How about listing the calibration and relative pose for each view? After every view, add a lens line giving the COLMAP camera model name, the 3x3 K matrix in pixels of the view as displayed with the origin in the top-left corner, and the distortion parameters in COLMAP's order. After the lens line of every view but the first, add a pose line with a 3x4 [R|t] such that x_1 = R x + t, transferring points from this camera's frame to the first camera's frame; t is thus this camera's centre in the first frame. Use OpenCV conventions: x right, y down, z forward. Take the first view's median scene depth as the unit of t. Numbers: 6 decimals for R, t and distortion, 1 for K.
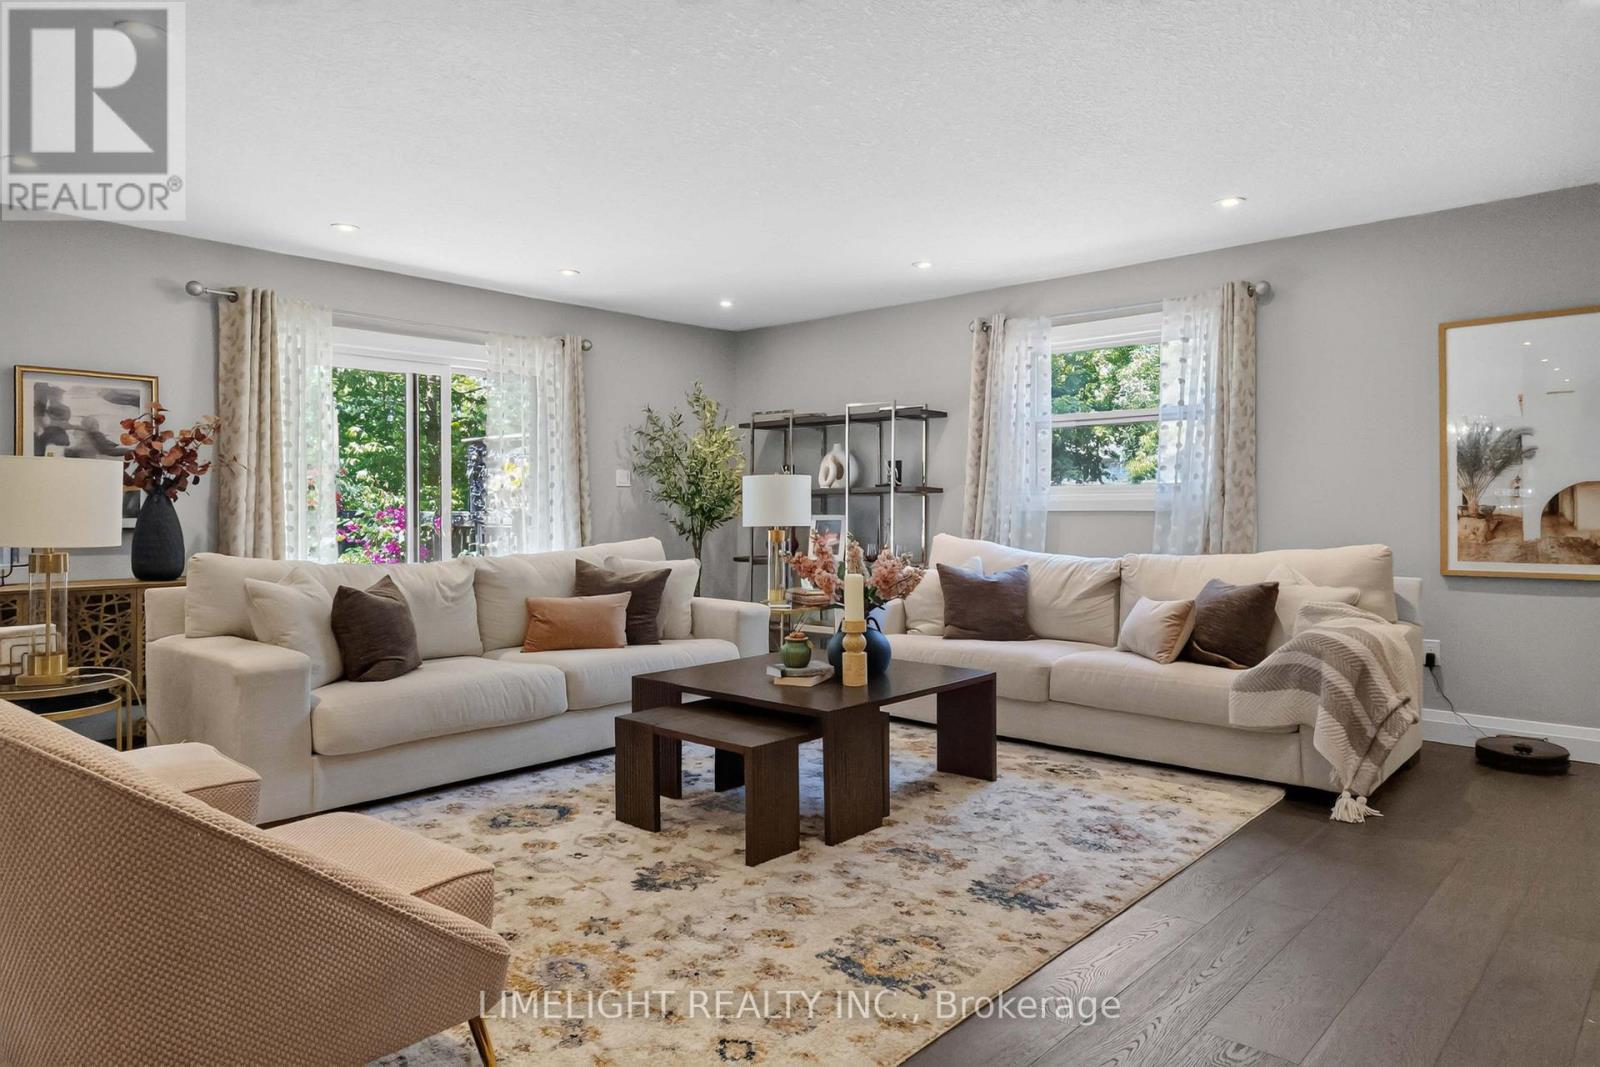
lens RADIAL K [[985.2, 0, 821.4], [0, 985.2, 521.4], [0, 0, 1]] dist [0.018683, -0.005213]
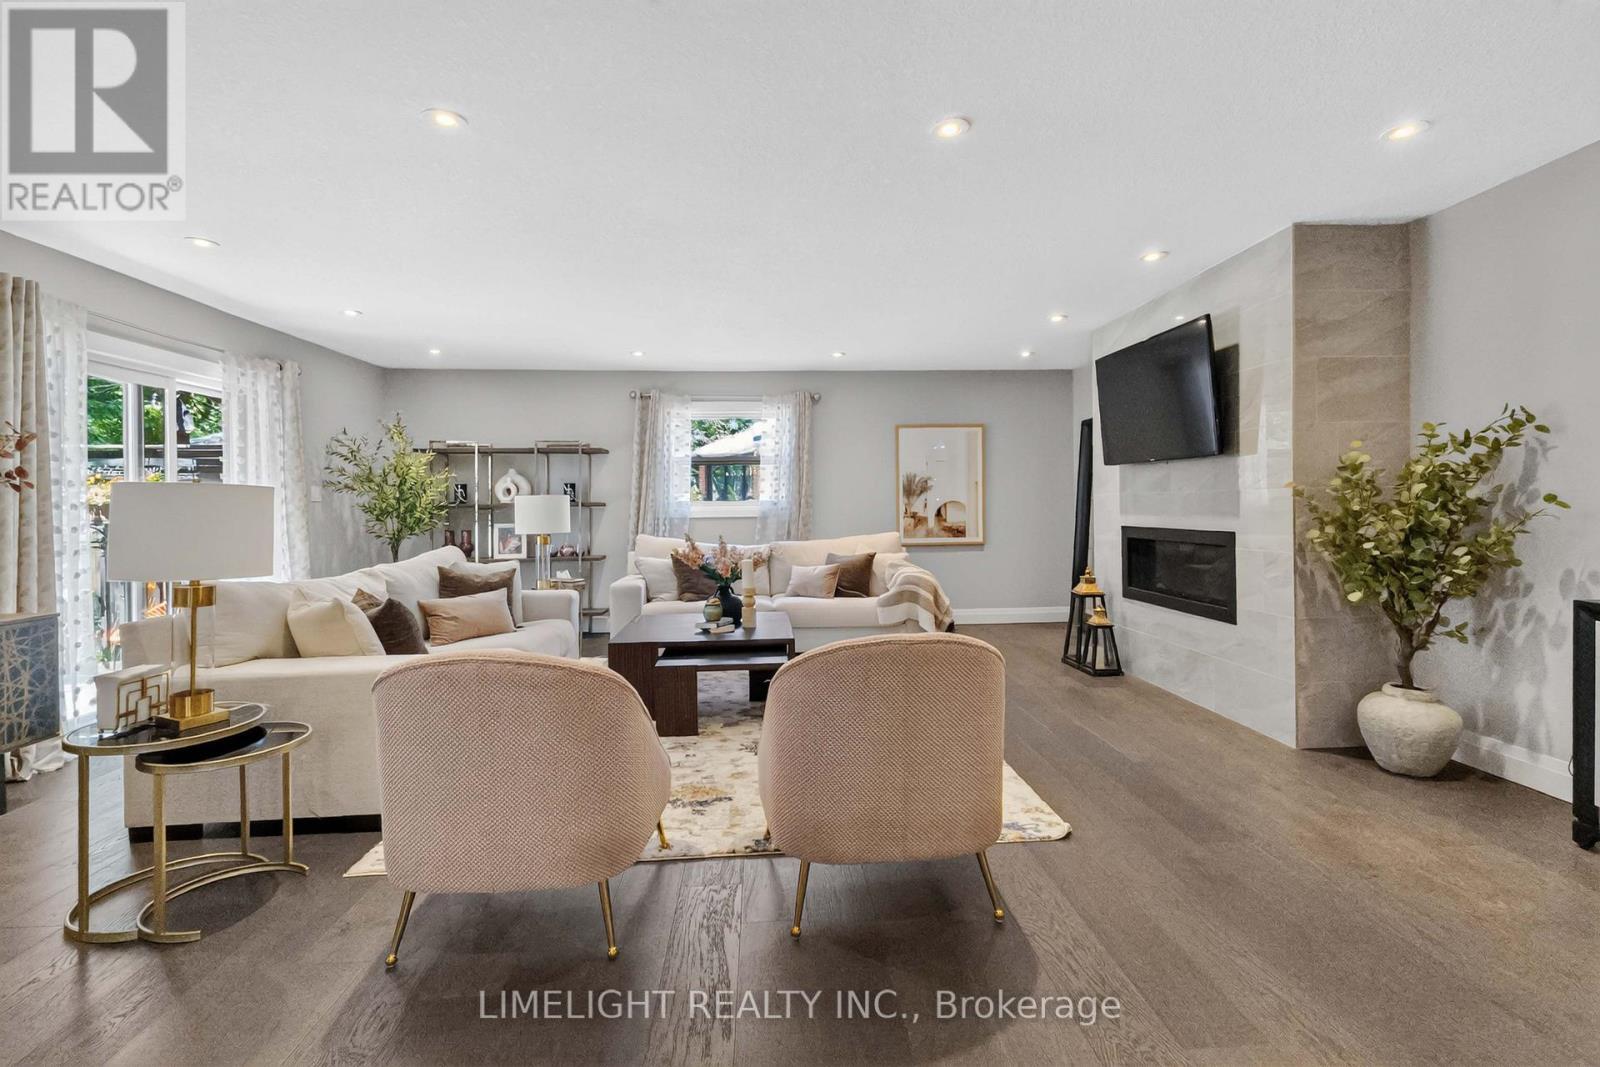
lens RADIAL K [[735.7, 0, 801.3], [0, 735.7, 514.3], [0, 0, 1]] dist [0.030422, -0.008084]
pose [[0.697225, -0.015115, 0.716693, -0.586591], [0.020286, 0.999793, 0.001351, -0.016602], [-0.716565, 0.013597, 0.697388, 0.059339]]
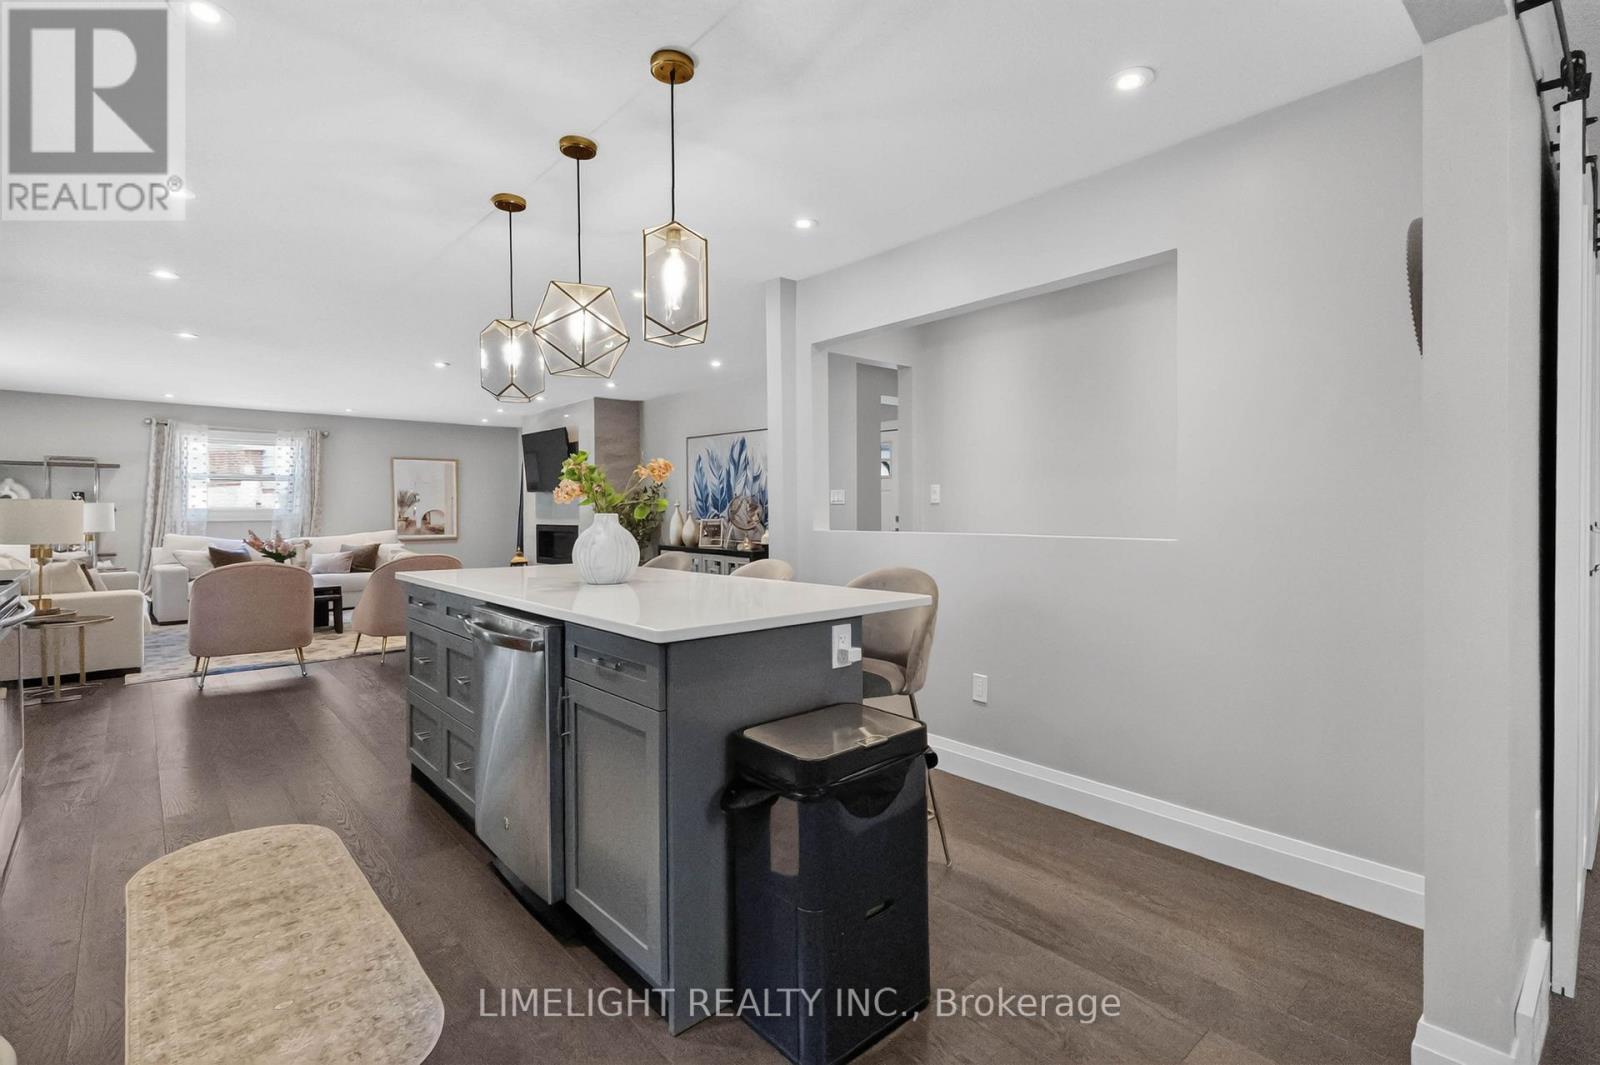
lens RADIAL K [[735.7, 0, 797.1], [0, 735.7, 518.6], [0, 0, 1]] dist [0.030422, -0.008084]
pose [[0.102750, -0.011363, 0.994642, -1.386403], [0.017302, 0.999804, 0.009634, -0.011164], [-0.994557, 0.016219, 0.102927, -0.419875]]
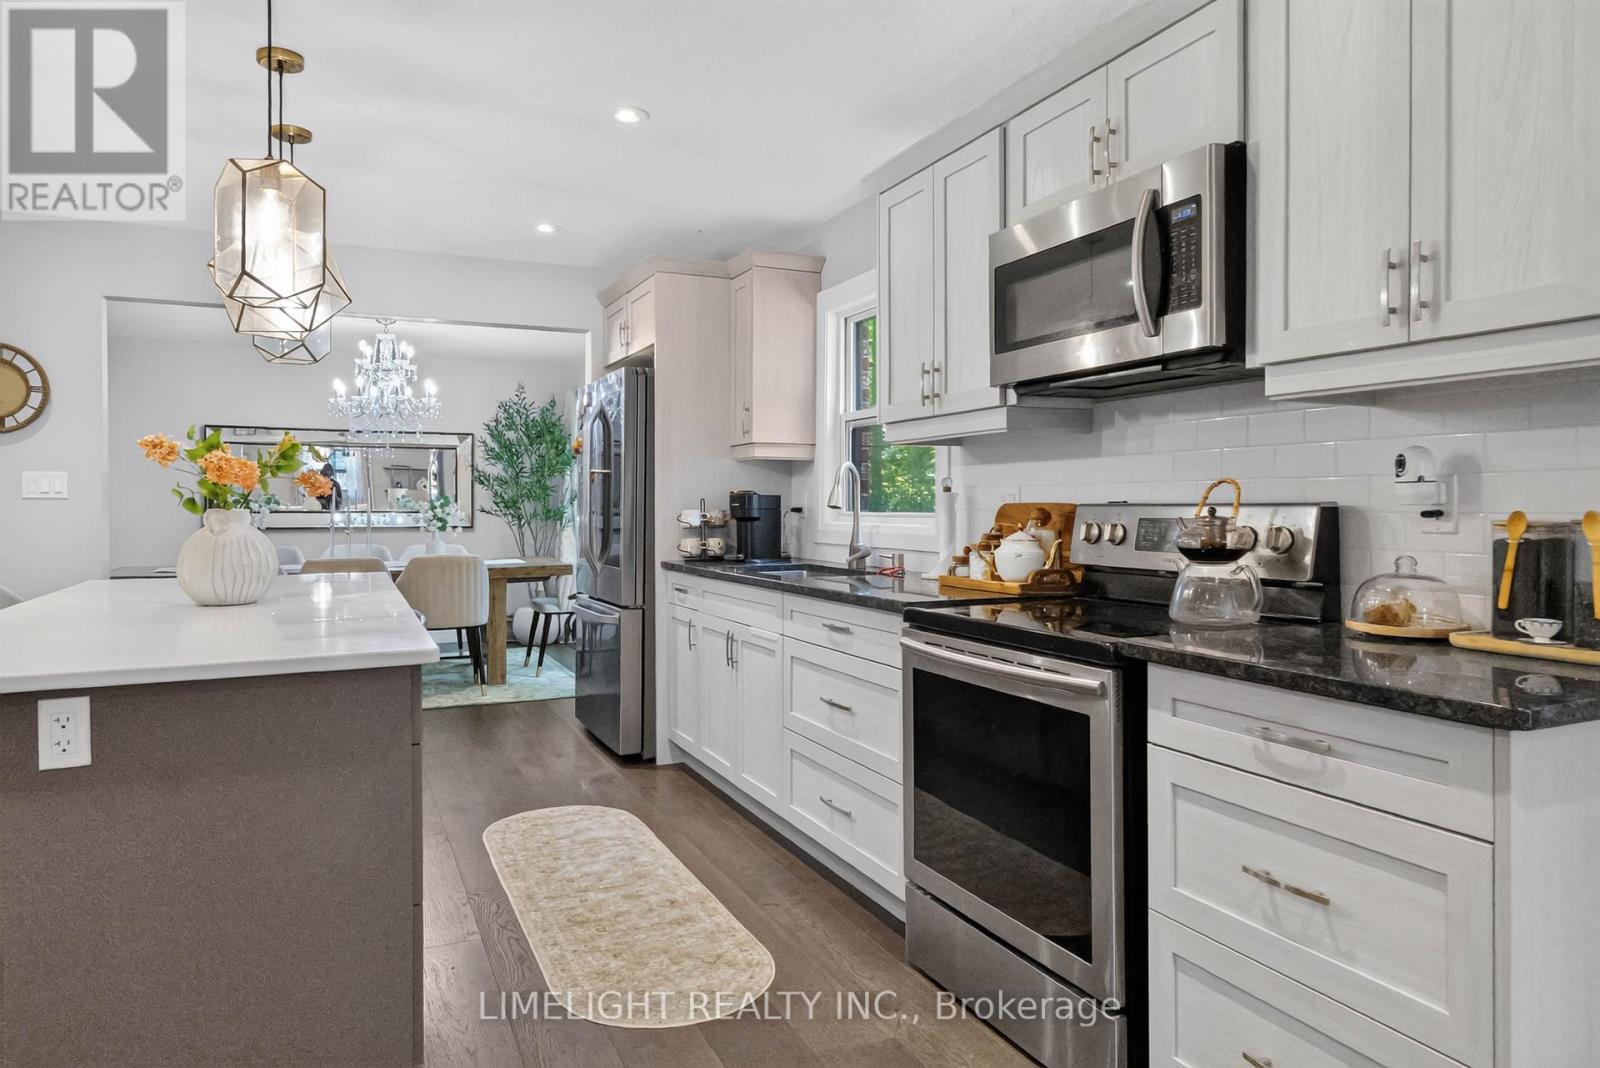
lens RADIAL K [[985.2, 0, 800.1], [0, 985.2, 524.8], [0, 0, 1]] dist [0.018683, -0.005213]
pose [[-0.379789, 0.012252, -0.924992, -0.472718], [-0.021424, 0.999528, 0.022036, -0.019127], [0.924825, 0.028186, -0.379347, 0.271236]]
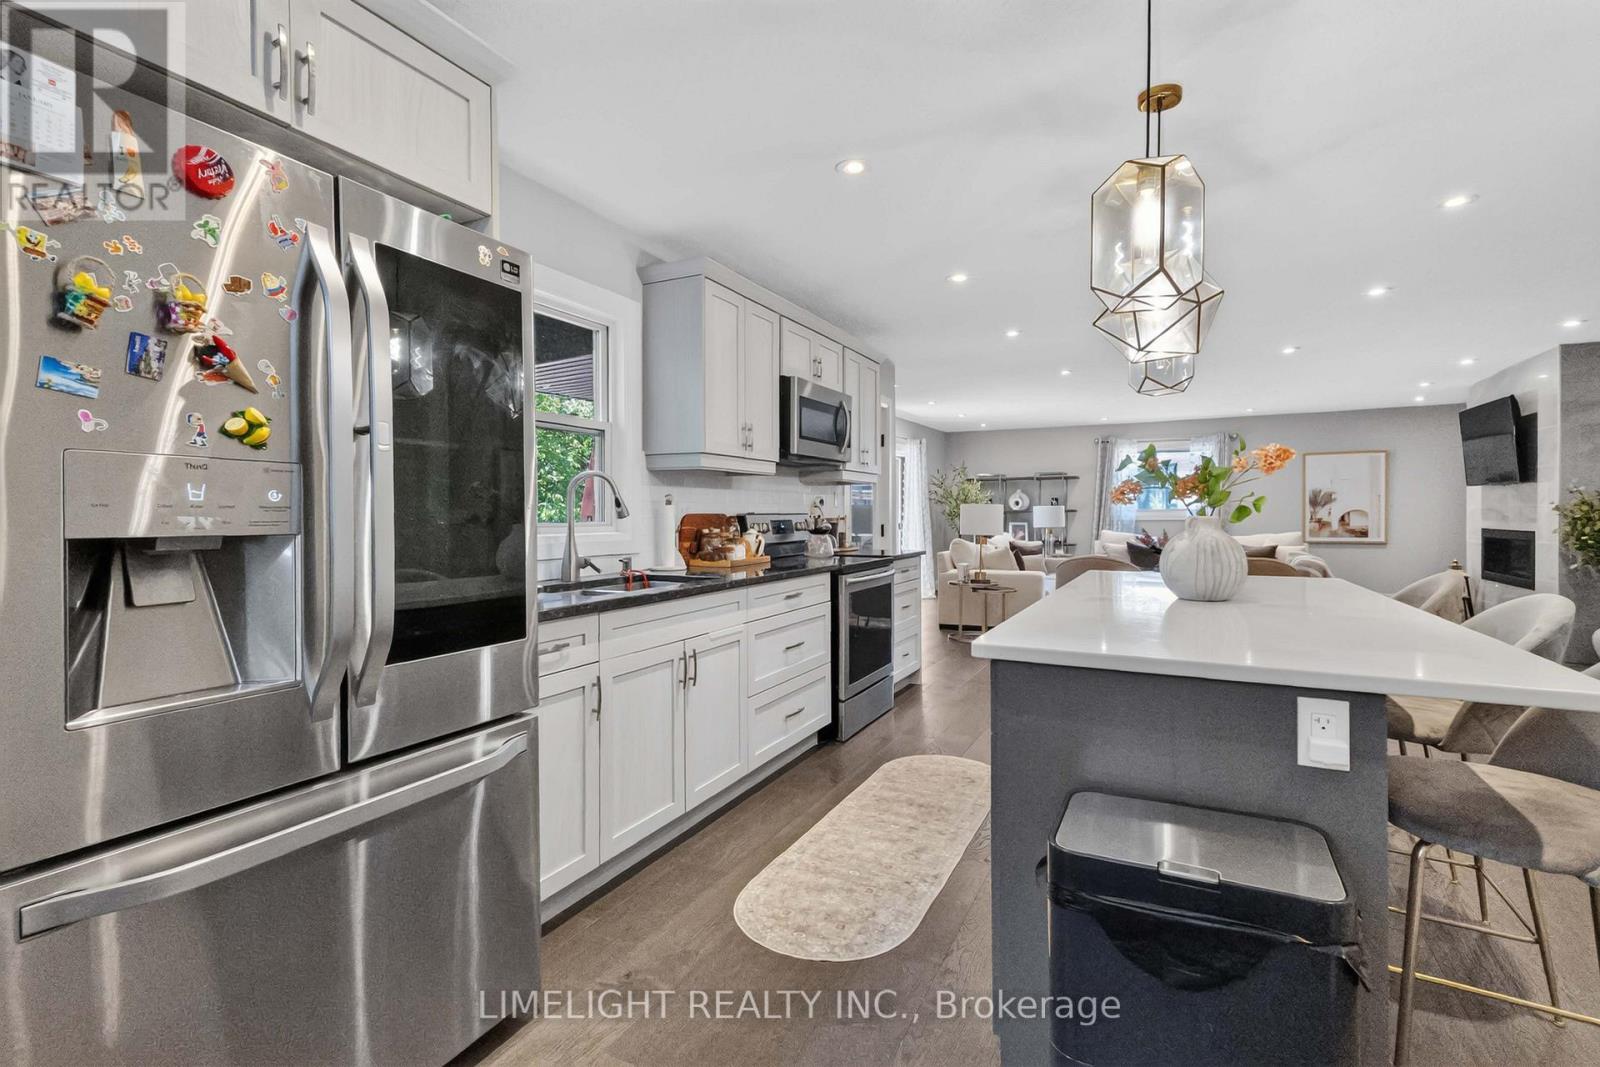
lens RADIAL K [[735.7, 0, 813.9], [0, 735.7, 523.3], [0, 0, 1]] dist [0.030422, -0.008084]
pose [[0.960302, -0.007152, 0.278872, -1.213314], [0.007663, 0.999970, -0.000743, -0.009009], [-0.278858, 0.002851, 0.960328, -0.598747]]
